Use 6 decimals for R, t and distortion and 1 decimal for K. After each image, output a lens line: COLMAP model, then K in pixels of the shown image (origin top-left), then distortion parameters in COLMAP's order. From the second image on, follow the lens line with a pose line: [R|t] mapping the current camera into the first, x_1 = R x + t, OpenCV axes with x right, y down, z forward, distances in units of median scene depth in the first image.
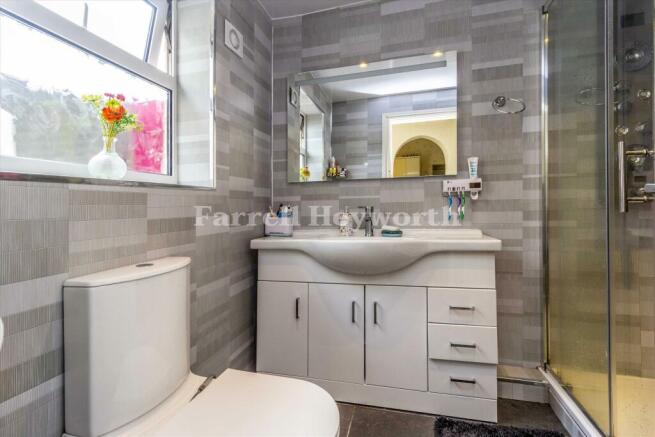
lens RADIAL K [[304.7, 0, 317.9], [0, 304.7, 206.8], [0, 0, 1]] dist [0.019155, 0.000211]
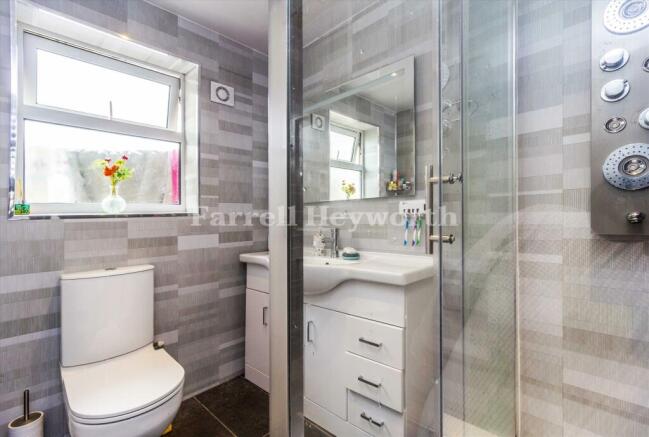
lens RADIAL K [[302.0, 0, 318.0], [0, 302.0, 218.0], [0, 0, 1]] dist [0.019155, 0.000211]
pose [[0.871138, 0.002102, -0.491034, 0.708942], [0.003038, 0.999949, 0.009670, -0.051875], [0.491029, -0.009916, 0.871087, 0.110846]]
